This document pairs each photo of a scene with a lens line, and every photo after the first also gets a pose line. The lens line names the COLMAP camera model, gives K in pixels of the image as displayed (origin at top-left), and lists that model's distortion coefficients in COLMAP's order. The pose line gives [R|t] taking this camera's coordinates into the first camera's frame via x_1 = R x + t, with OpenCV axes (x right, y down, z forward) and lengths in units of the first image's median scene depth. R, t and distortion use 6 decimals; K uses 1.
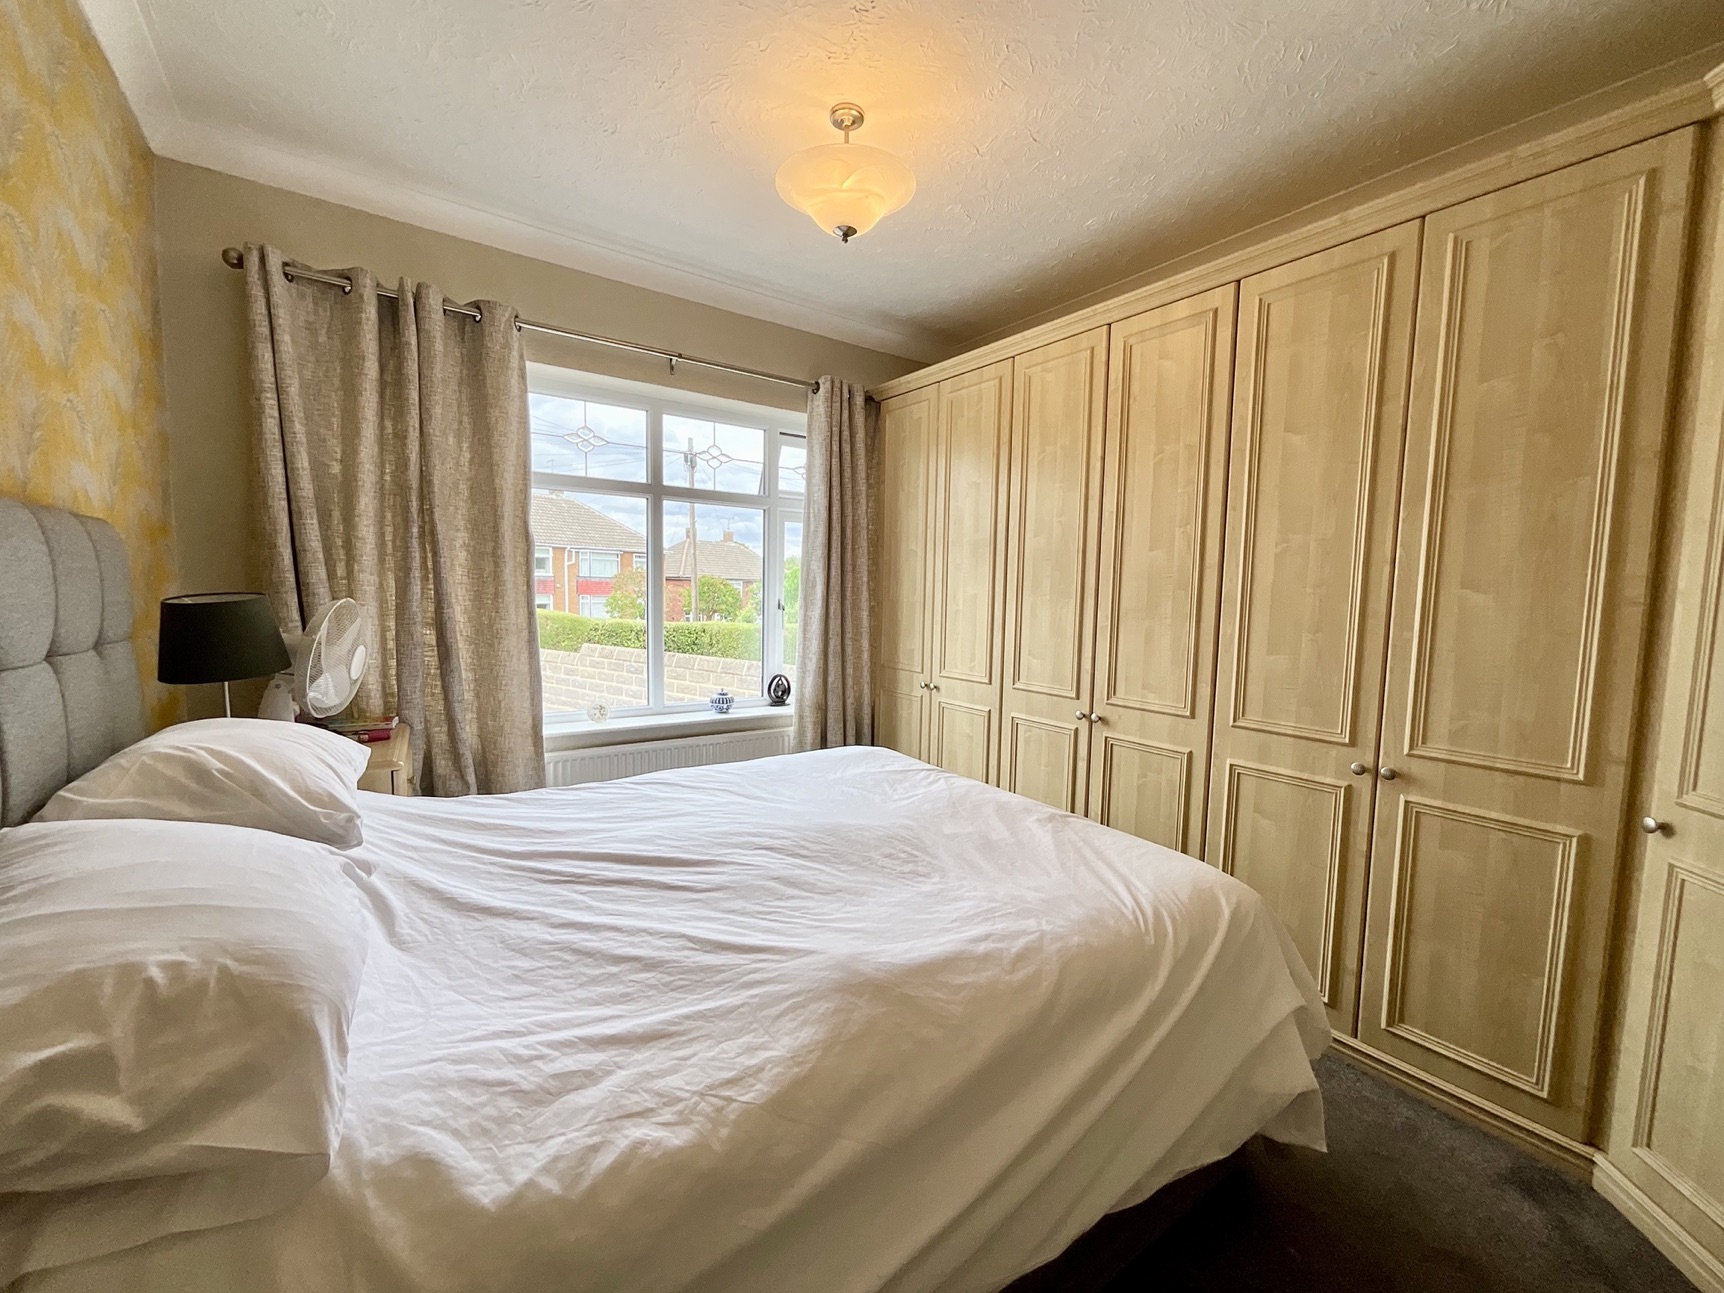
lens RADIAL K [[699.9, 0, 862.0], [0, 699.9, 648.7], [0, 0, 1]] dist [-0.000450, -0.000104]
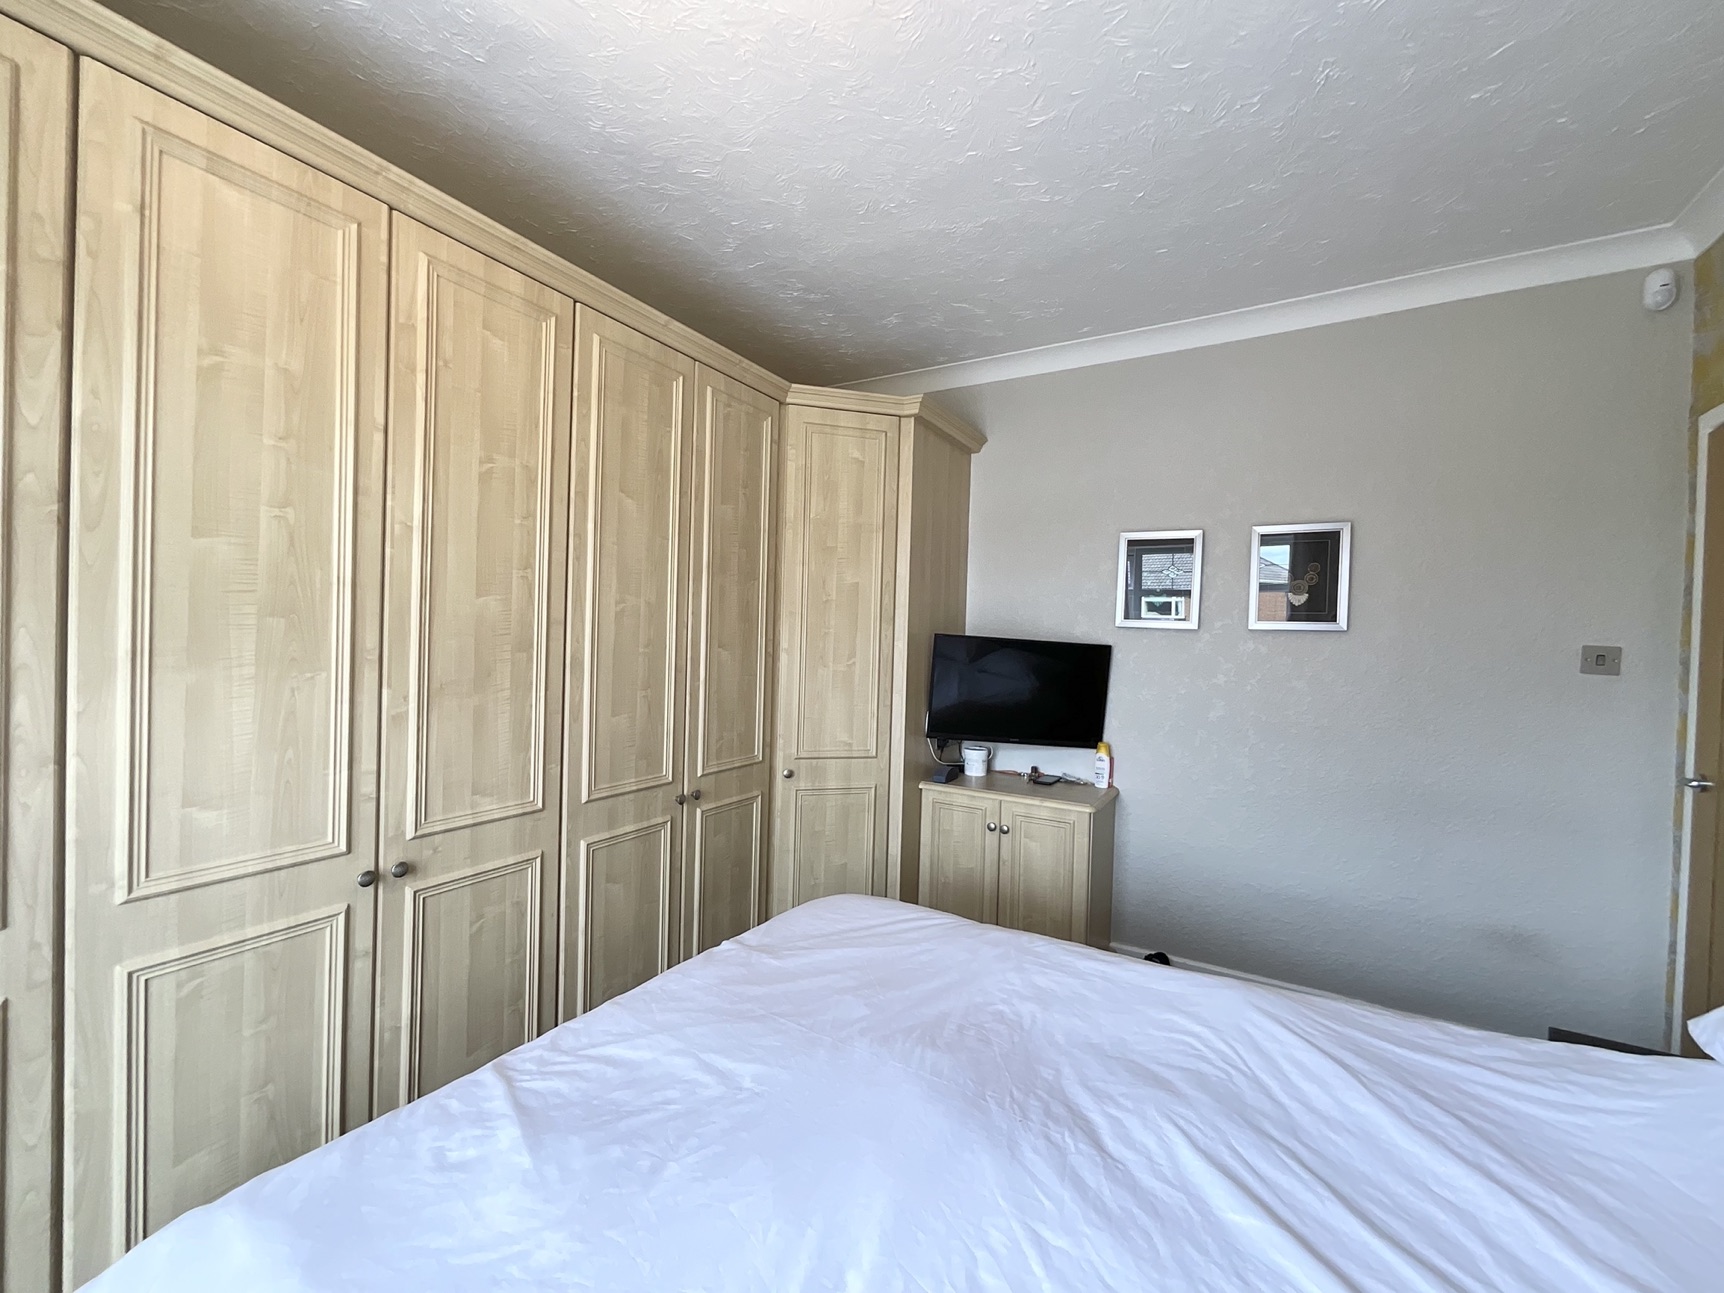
lens RADIAL K [[699.9, 0, 861.8], [0, 699.9, 646.8], [0, 0, 1]] dist [-0.000450, -0.000104]
pose [[-0.407571, -0.045098, 0.912059, -0.458586], [0.040278, 0.996920, 0.067293, -0.144978], [-0.912285, 0.064163, -0.404499, 1.117122]]
